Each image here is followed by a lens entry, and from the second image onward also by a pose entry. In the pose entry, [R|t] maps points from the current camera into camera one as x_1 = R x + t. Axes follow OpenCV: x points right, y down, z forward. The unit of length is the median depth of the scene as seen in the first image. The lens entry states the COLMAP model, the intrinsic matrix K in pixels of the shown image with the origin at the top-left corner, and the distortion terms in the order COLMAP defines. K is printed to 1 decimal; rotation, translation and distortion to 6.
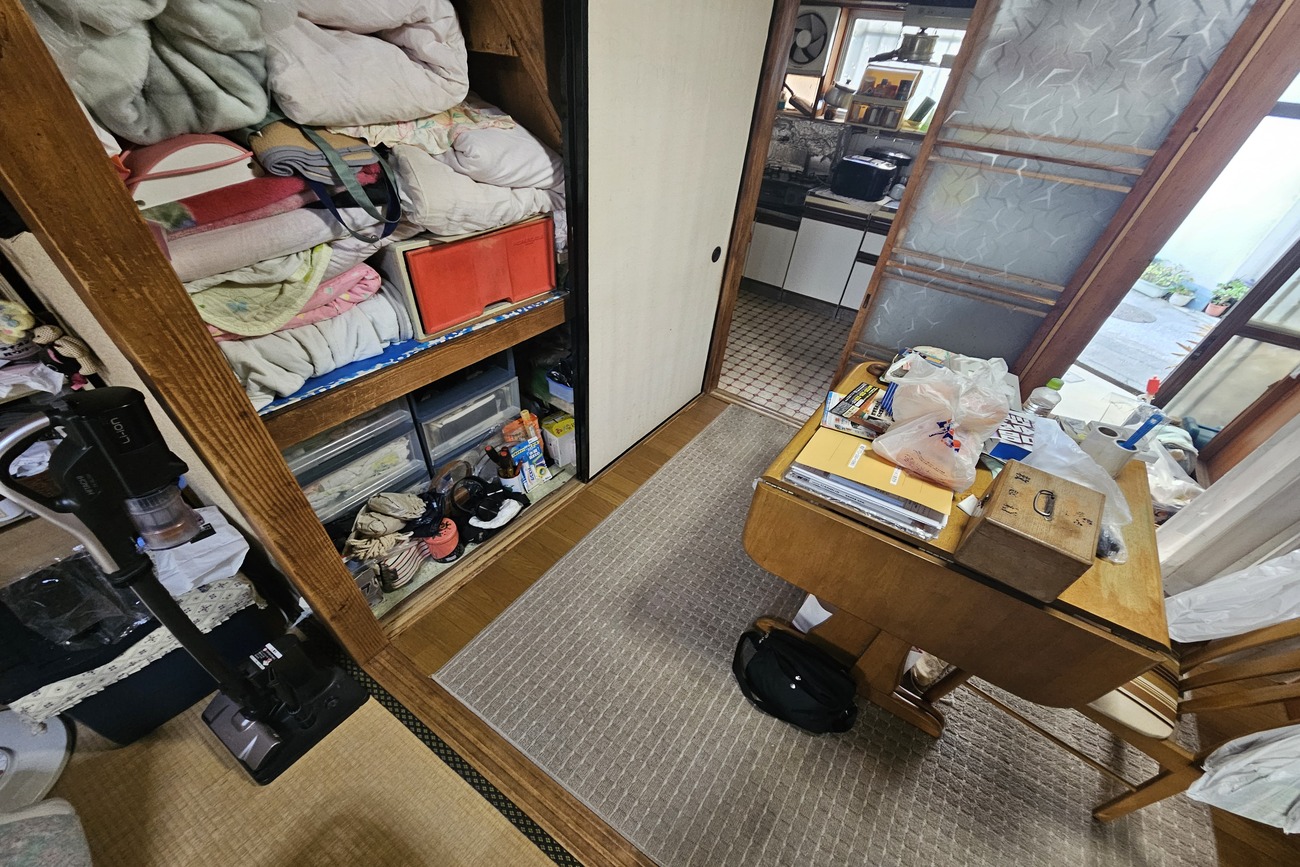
lens RADIAL K [[471.7, 0, 650.0], [0, 471.7, 433.5], [0, 0, 1]] dist [0.001458, -0.000215]
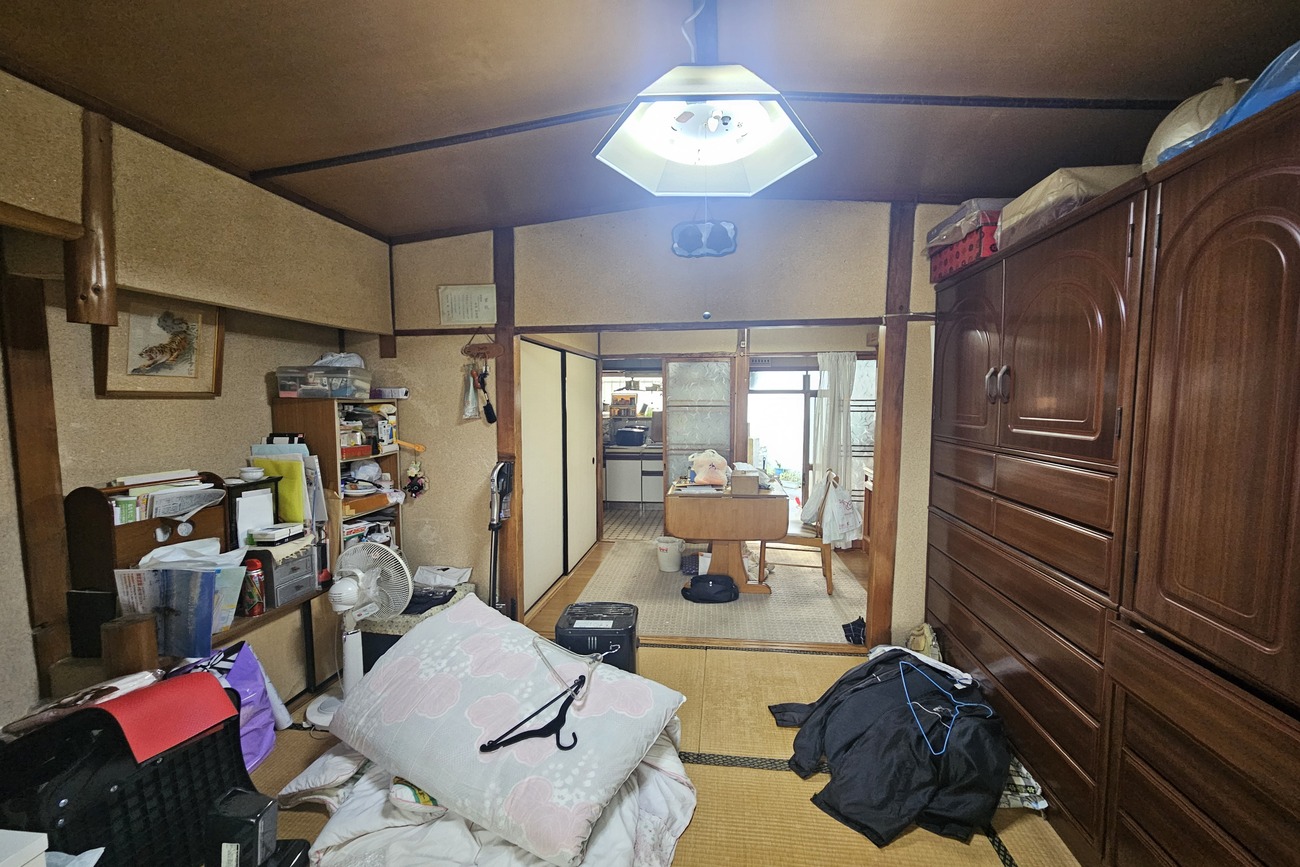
lens RADIAL K [[471.7, 0, 650.0], [0, 471.7, 433.5], [0, 0, 1]] dist [0.001458, -0.000215]
pose [[0.861120, -0.099980, 0.498474, -0.412777], [0.370443, 0.794911, -0.480508, 0.378082], [-0.348202, 0.598431, 0.721551, -0.403205]]
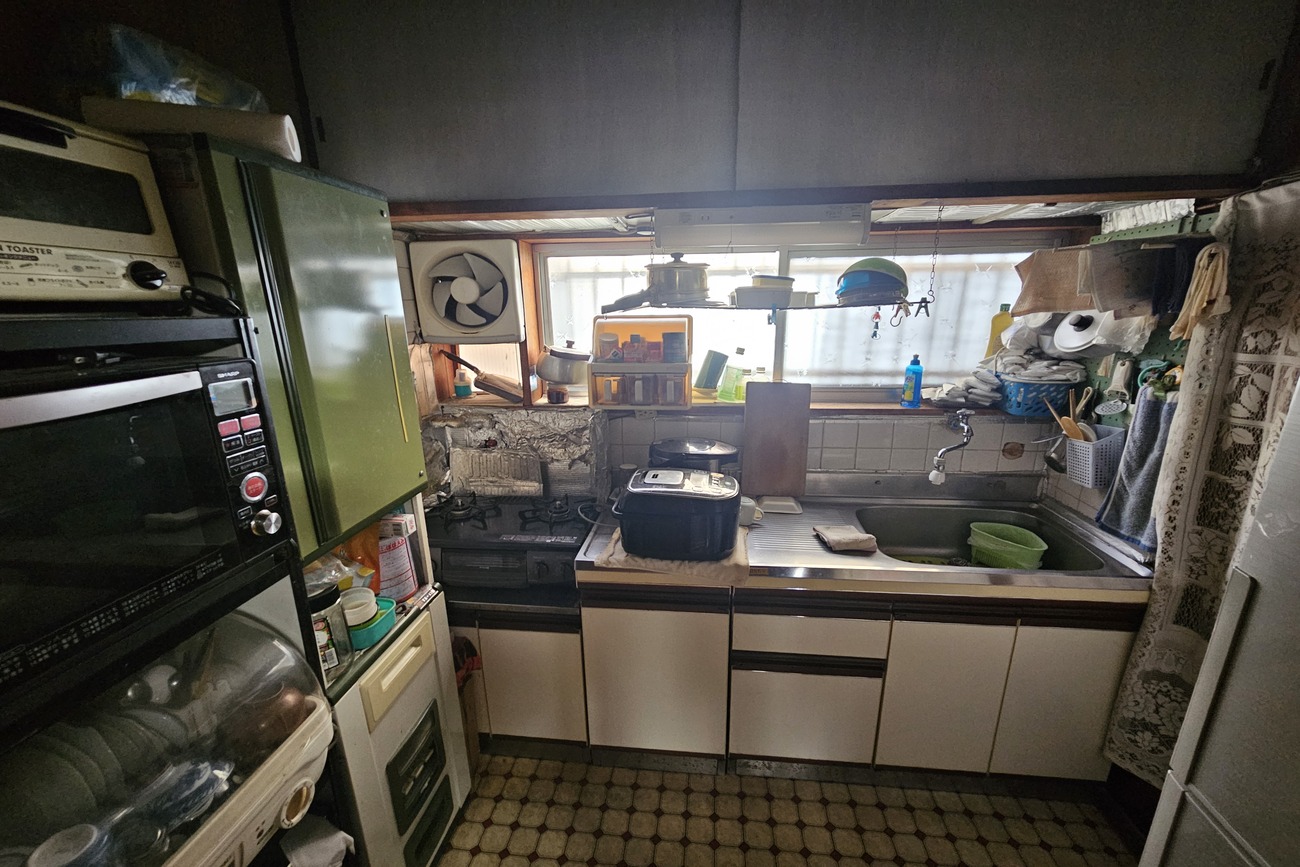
lens RADIAL K [[471.7, 0, 650.0], [0, 471.7, 433.5], [0, 0, 1]] dist [0.001458, -0.000215]
pose [[0.843346, -0.222723, 0.489043, 0.207543], [0.403025, 0.864110, -0.301471, -0.458060], [-0.355442, 0.451340, 0.818506, 0.570510]]
